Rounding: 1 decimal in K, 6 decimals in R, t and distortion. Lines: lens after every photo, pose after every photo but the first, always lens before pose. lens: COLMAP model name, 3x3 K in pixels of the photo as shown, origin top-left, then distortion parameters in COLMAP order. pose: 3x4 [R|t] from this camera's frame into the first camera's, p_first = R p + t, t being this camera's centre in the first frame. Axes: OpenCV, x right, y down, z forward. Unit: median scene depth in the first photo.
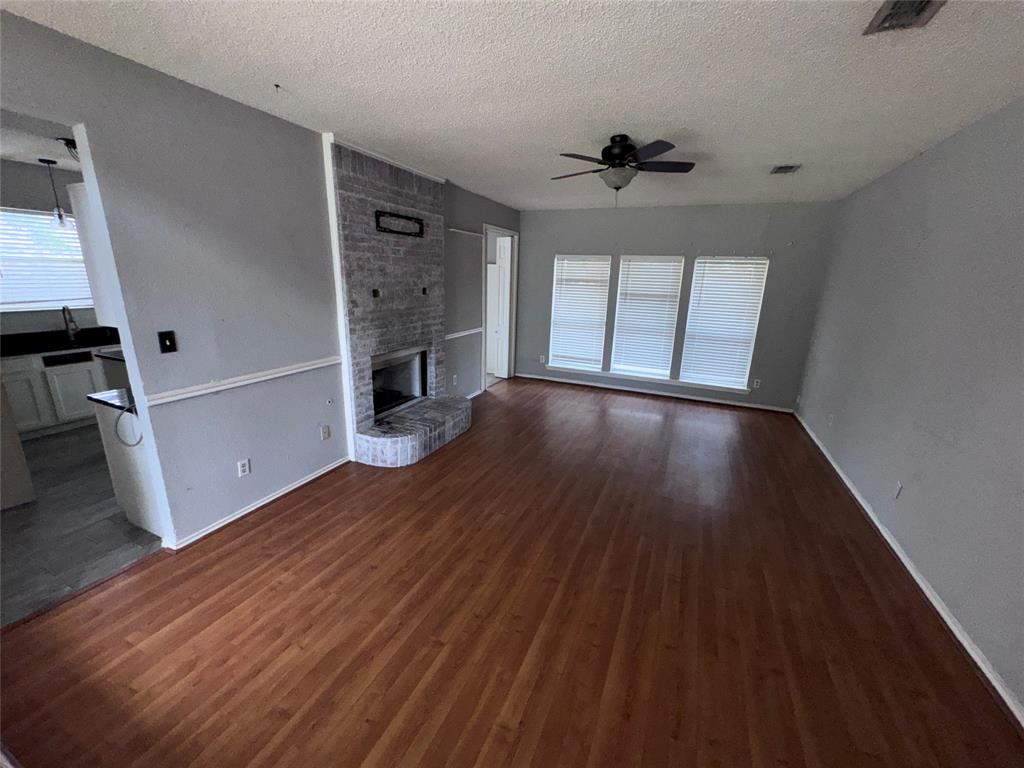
lens RADIAL K [[409.9, 0, 511.0], [0, 409.9, 382.7], [0, 0, 1]] dist [-0.003954, -0.000713]
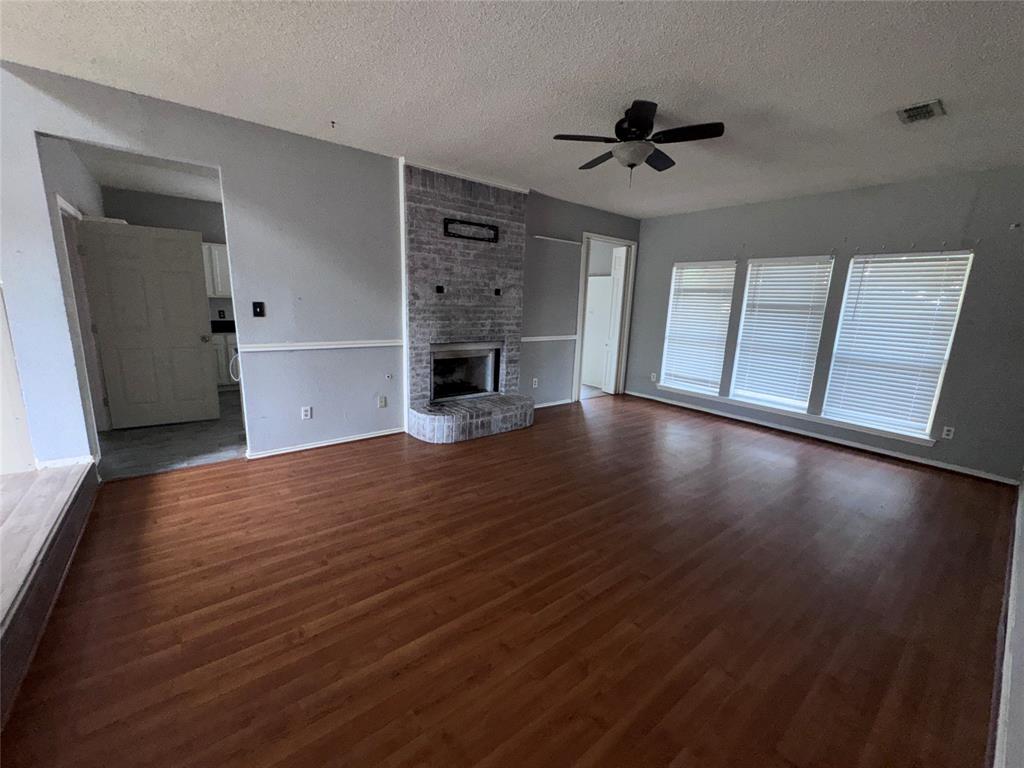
lens RADIAL K [[409.9, 0, 510.1], [0, 409.9, 383.0], [0, 0, 1]] dist [-0.003954, -0.000713]
pose [[0.884744, 0.095155, -0.456261, 0.359203], [-0.128681, 0.990758, -0.042901, 0.059926], [0.447962, 0.096669, 0.888811, 0.082799]]
